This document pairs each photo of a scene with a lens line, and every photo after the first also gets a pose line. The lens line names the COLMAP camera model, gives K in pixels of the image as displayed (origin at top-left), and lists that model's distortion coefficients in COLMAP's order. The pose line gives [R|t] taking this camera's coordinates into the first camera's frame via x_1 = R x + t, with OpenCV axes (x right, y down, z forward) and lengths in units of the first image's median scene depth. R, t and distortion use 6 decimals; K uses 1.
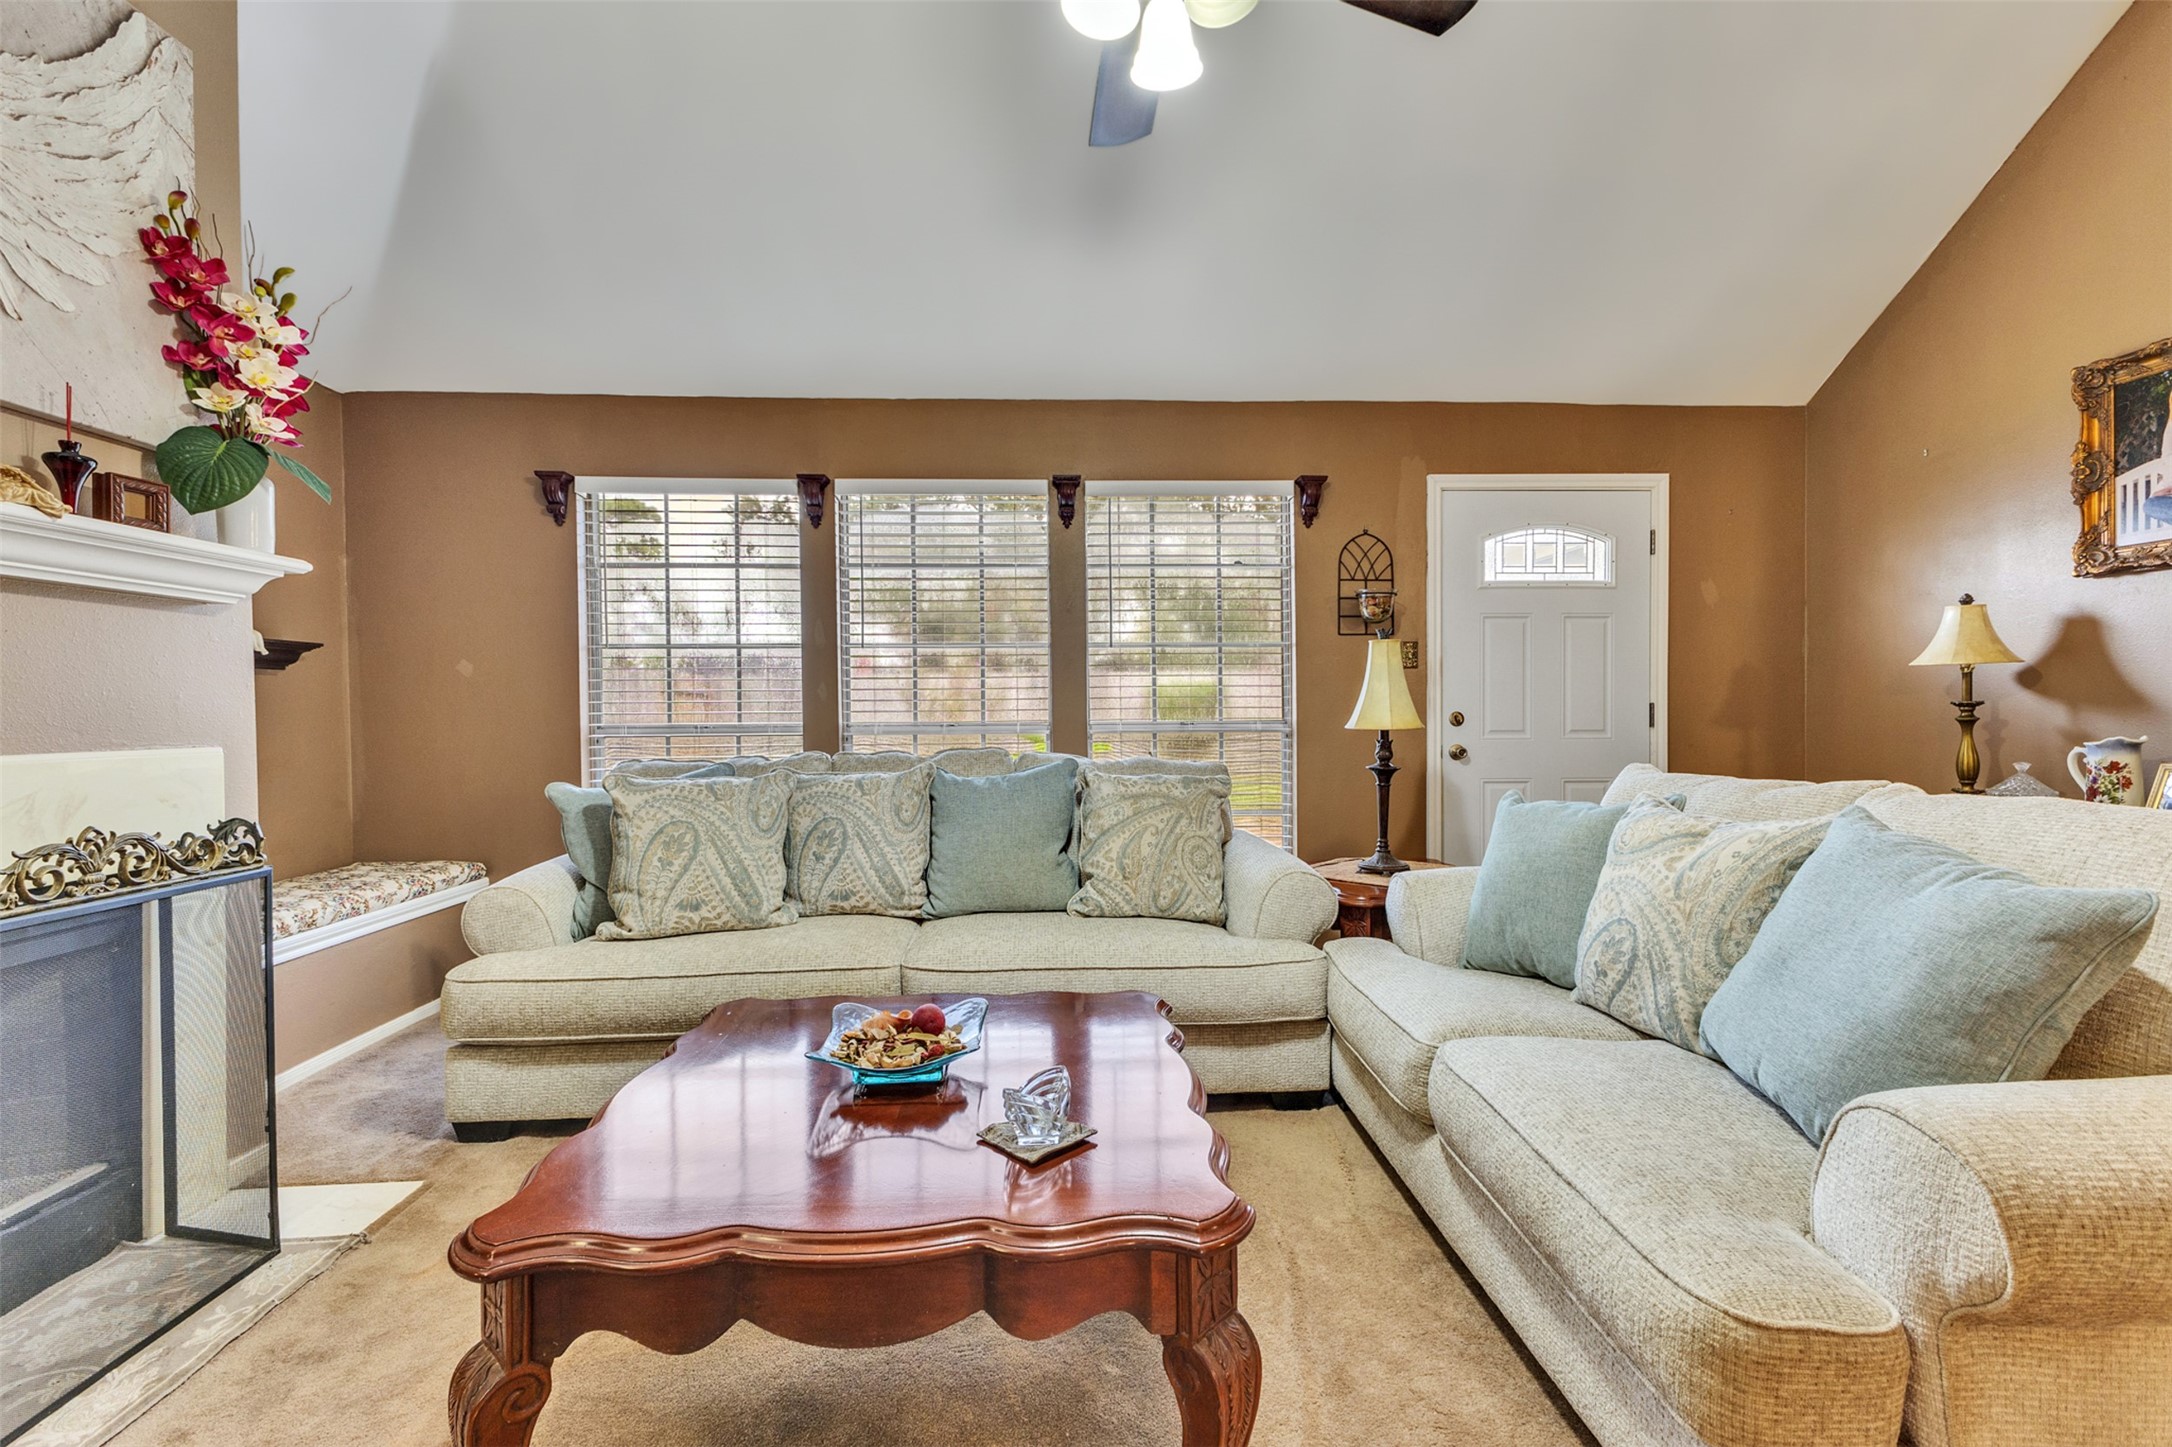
lens RADIAL K [[945.0, 0, 1097.4], [0, 945.0, 721.9], [0, 0, 1]] dist [0.013744, -0.000816]
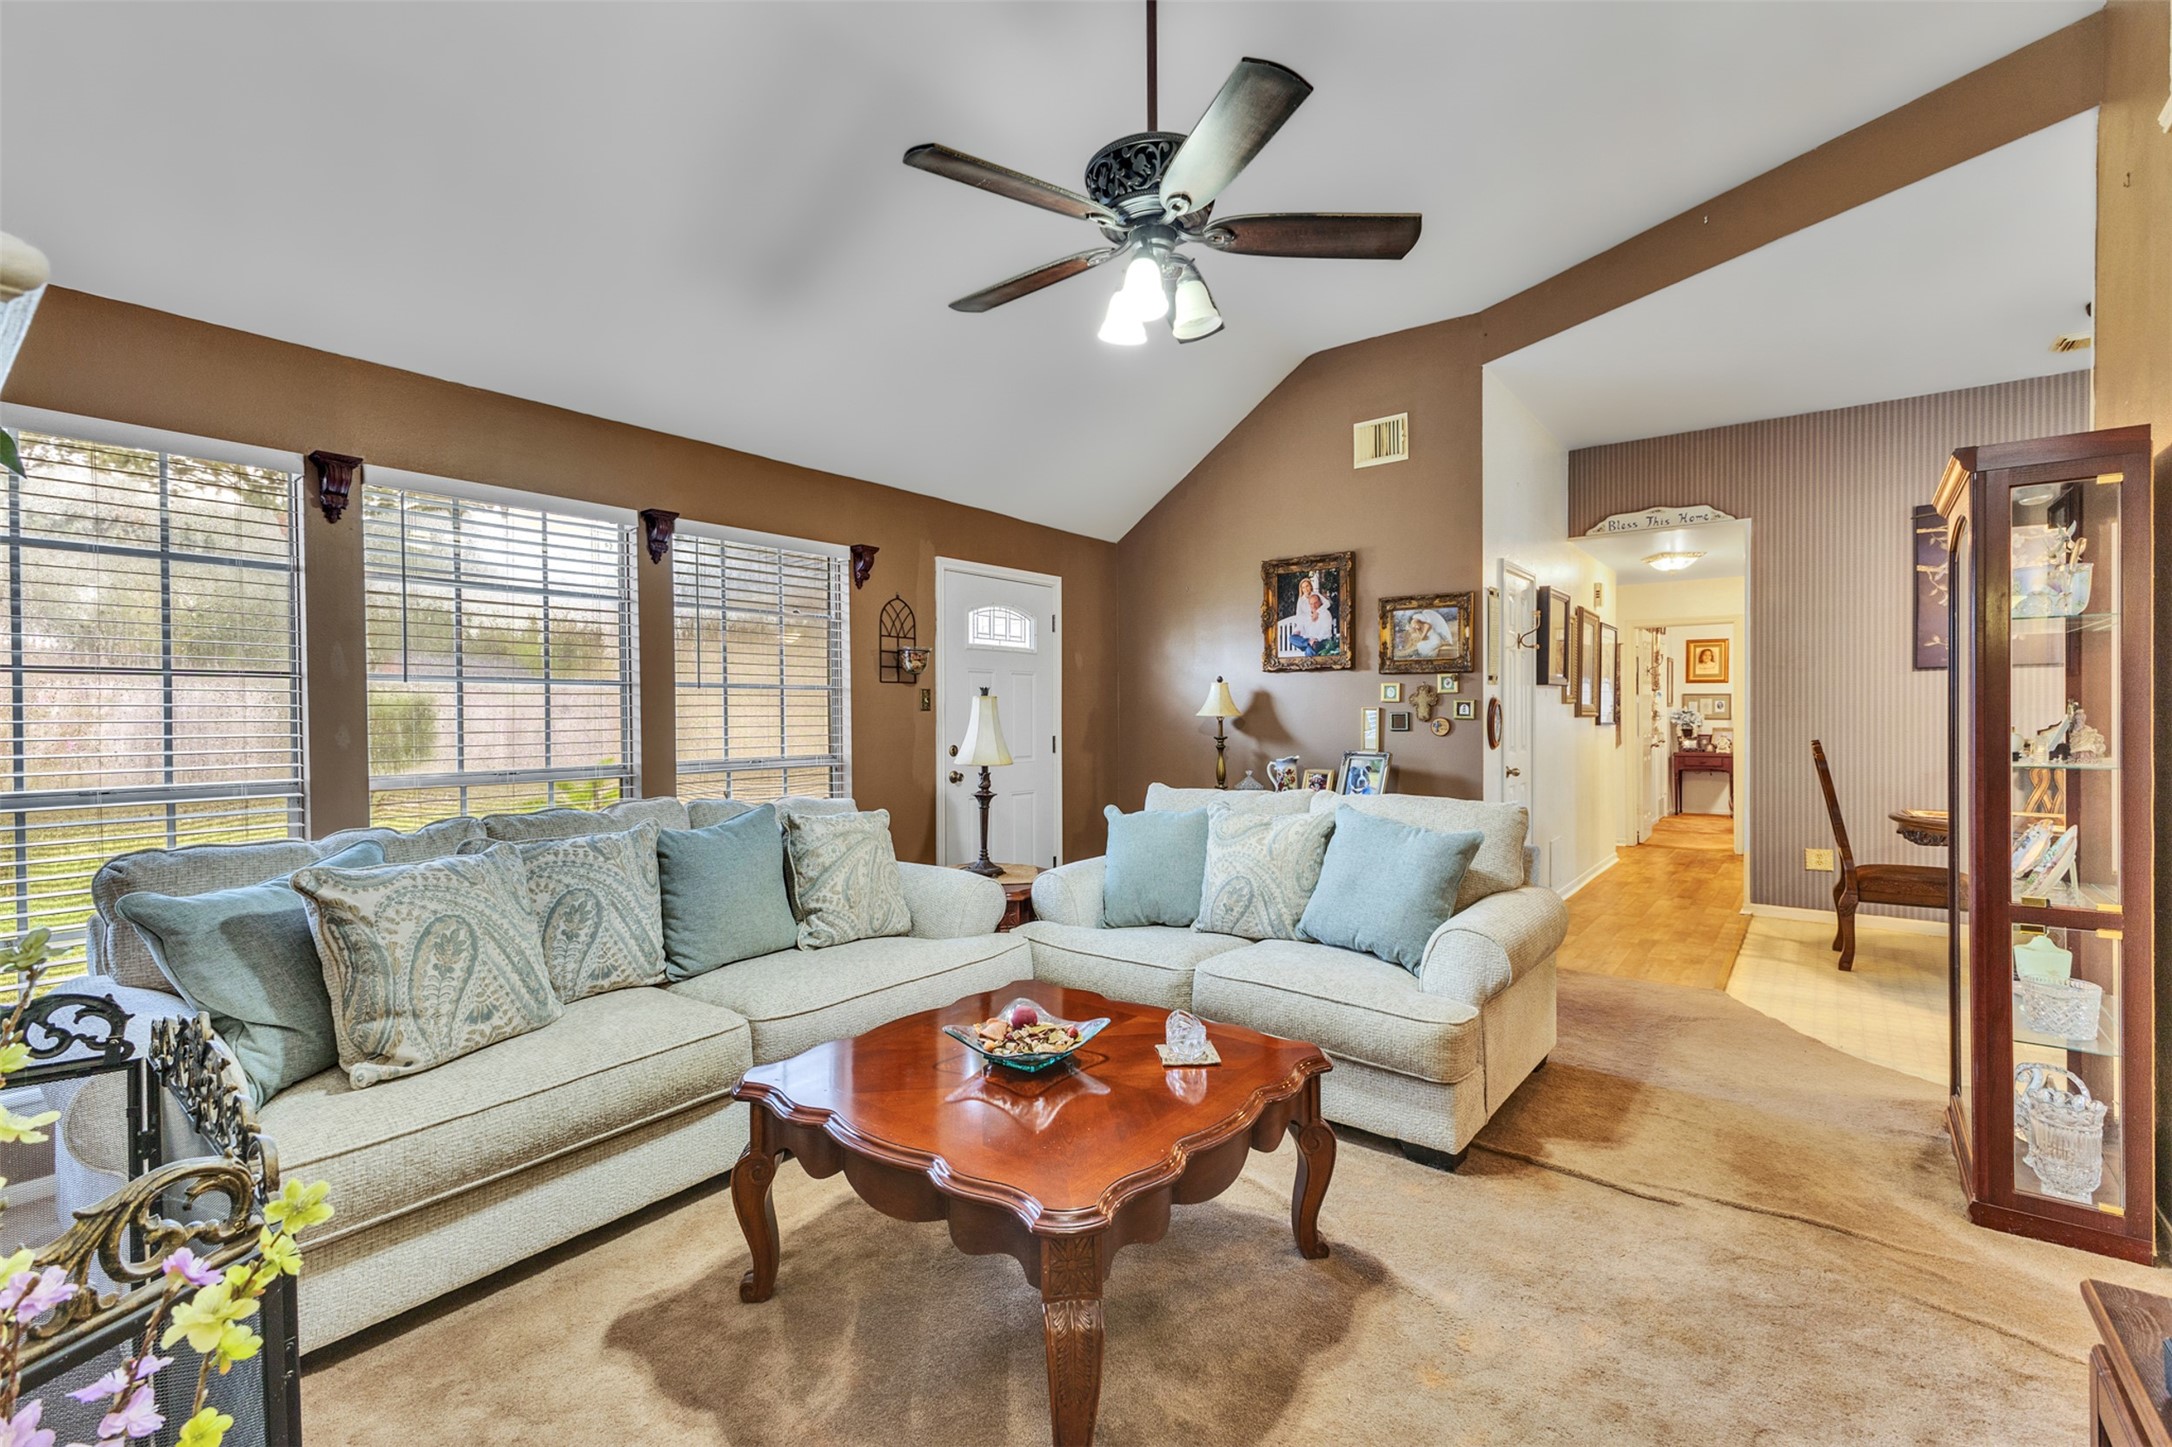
lens RADIAL K [[945.0, 0, 1087.2], [0, 945.0, 715.3], [0, 0, 1]] dist [0.013744, -0.000816]
pose [[0.652382, 0.003126, 0.757884, -0.634373], [0.009031, 0.999888, -0.011898, -0.046645], [-0.757836, 0.014607, 0.652281, 0.050955]]
